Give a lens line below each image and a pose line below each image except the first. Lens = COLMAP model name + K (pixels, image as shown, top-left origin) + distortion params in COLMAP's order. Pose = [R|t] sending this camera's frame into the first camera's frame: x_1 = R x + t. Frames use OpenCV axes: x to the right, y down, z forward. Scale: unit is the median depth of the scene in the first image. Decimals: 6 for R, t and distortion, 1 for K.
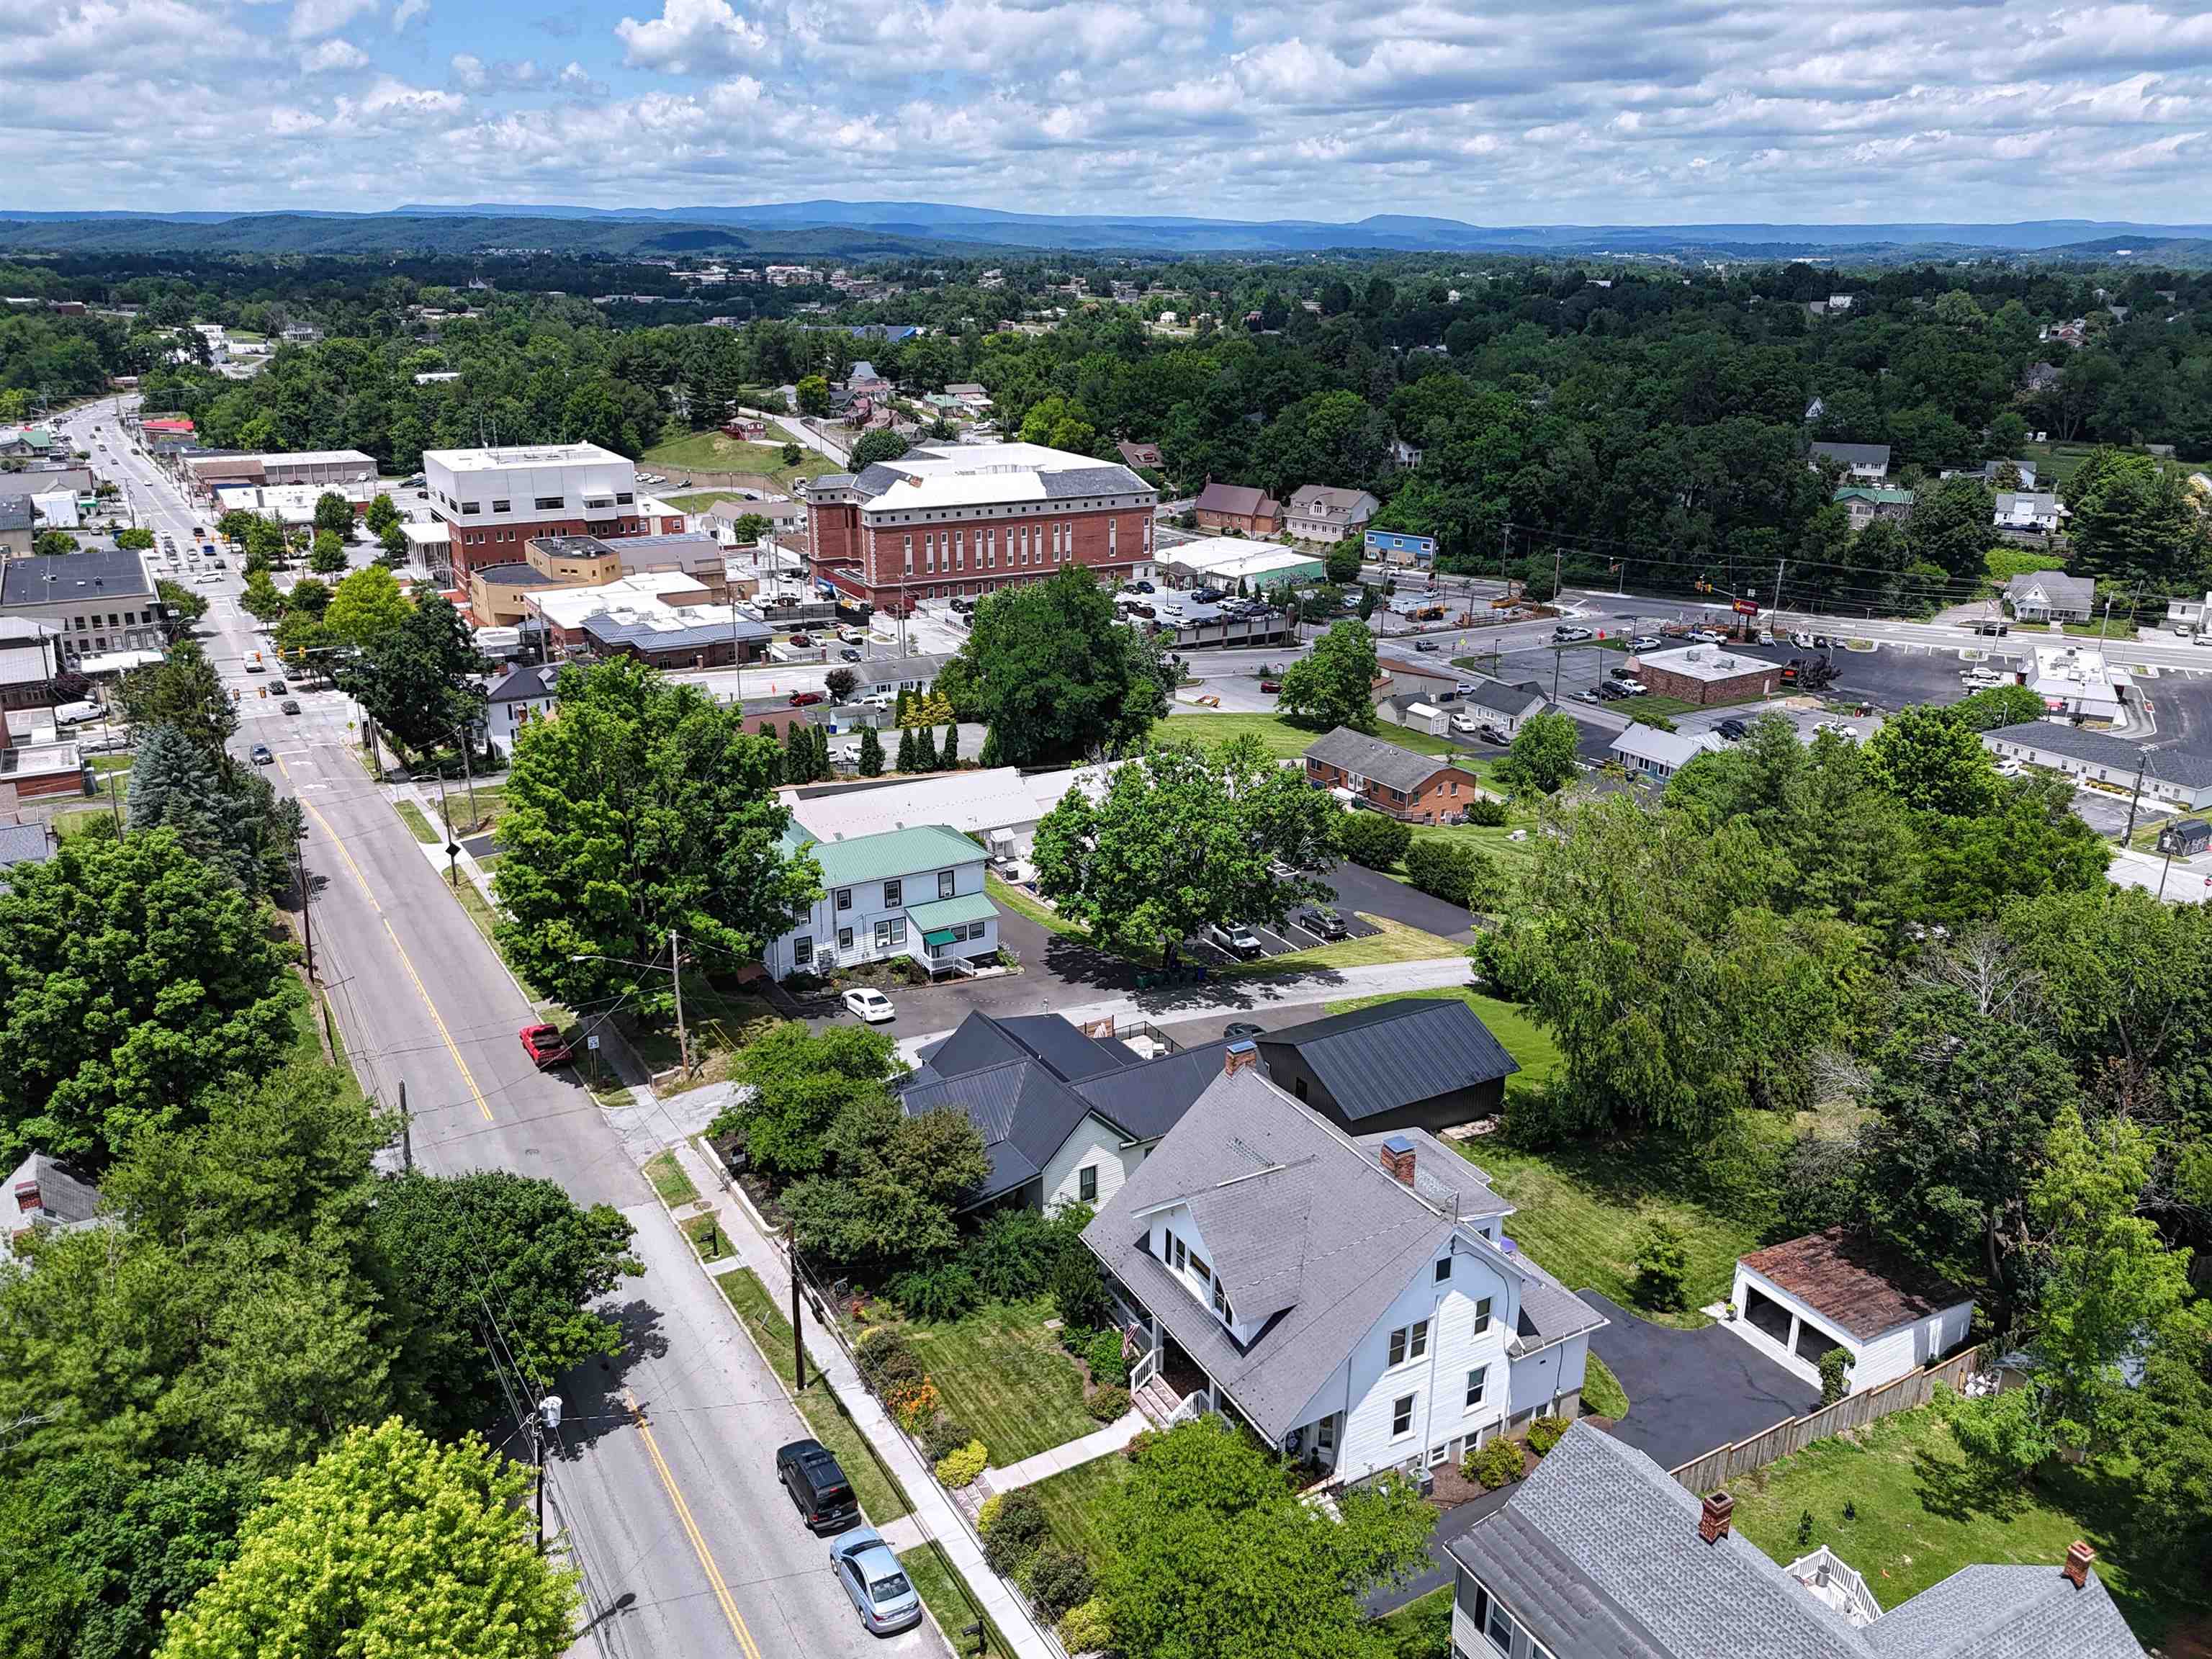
lens RADIAL K [[1636.9, 0, 1089.7], [0, 1636.9, 840.0], [0, 0, 1]] dist [0.059873, -0.058226]
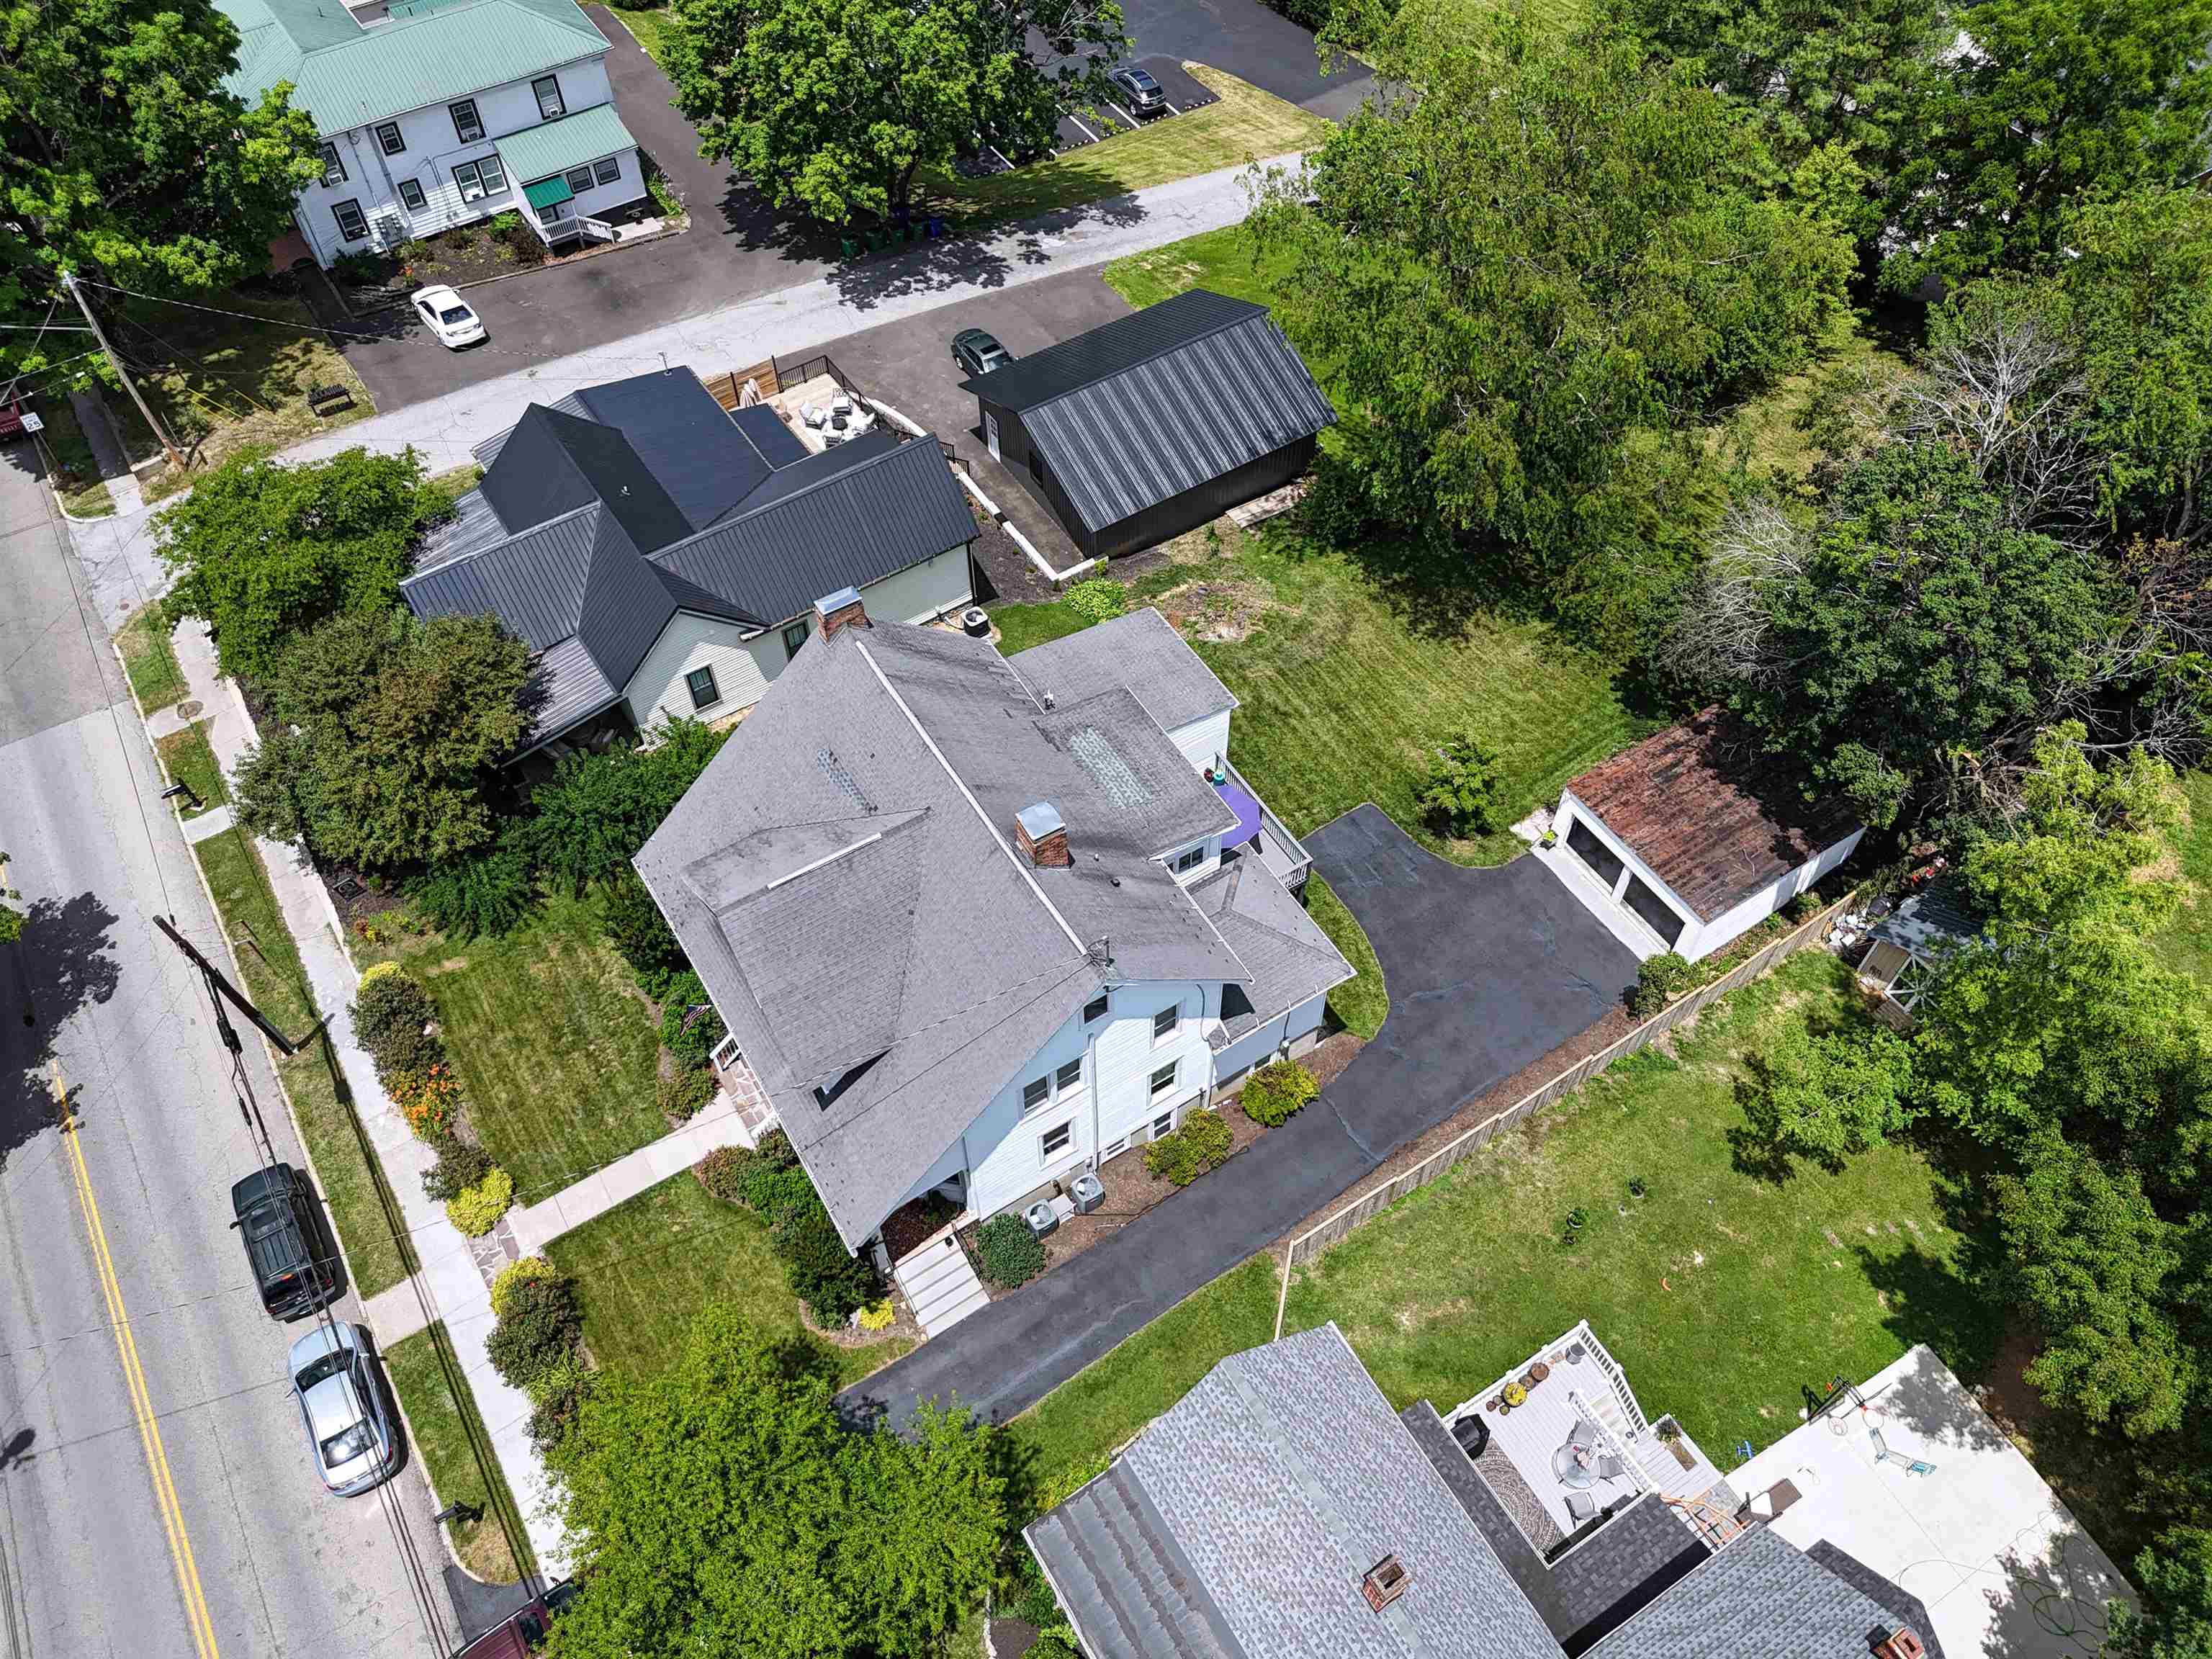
lens RADIAL K [[1636.9, 0, 1112.3], [0, 1636.9, 812.8], [0, 0, 1]] dist [0.059873, -0.058226]
pose [[0.998204, -0.054746, 0.024334, 0.146062], [0.032352, 0.834426, 0.550170, -0.125106], [-0.050425, -0.548394, 0.834698, 0.333144]]
